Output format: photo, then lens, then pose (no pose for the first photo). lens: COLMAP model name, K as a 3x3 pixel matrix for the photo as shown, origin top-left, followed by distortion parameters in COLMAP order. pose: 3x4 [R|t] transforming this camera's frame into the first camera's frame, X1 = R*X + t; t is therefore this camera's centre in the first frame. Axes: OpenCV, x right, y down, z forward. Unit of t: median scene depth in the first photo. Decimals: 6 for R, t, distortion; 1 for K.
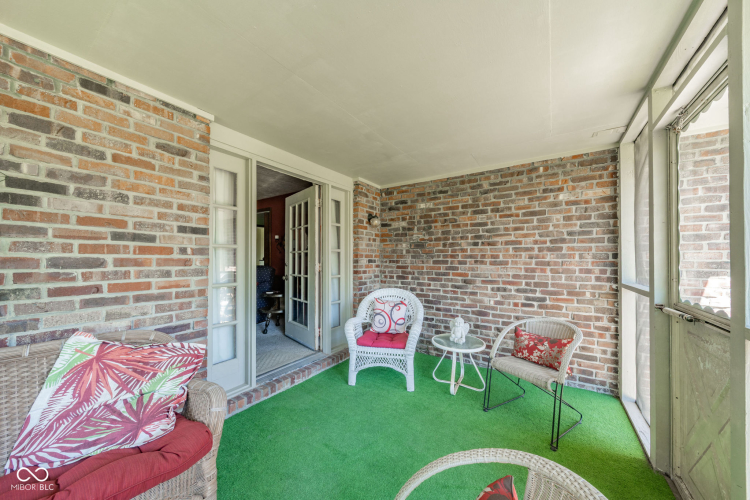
lens RADIAL K [[275.8, 0, 374.8], [0, 275.8, 256.7], [0, 0, 1]] dist [0.000598, 0.000012]
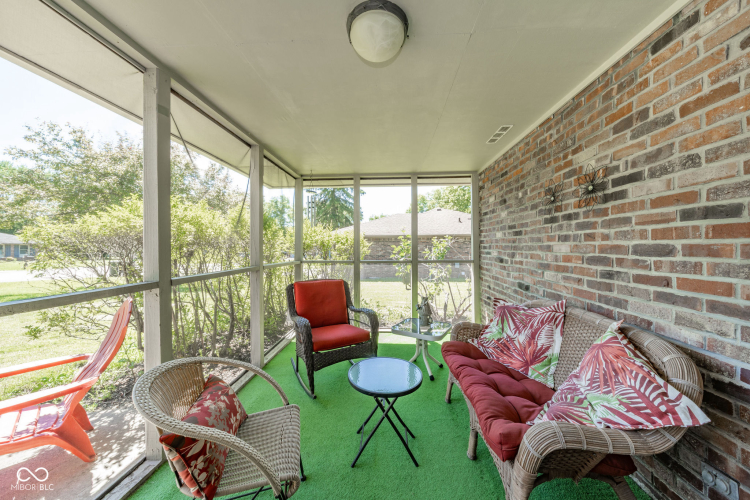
lens RADIAL K [[275.8, 0, 375.8], [0, 275.8, 248.0], [0, 0, 1]] dist [0.000598, 0.000012]
pose [[-0.869485, 0.002617, -0.493952, 0.163539], [0.006624, 0.999958, -0.006361, 0.014130], [0.493914, -0.008803, -0.869466, 1.267640]]
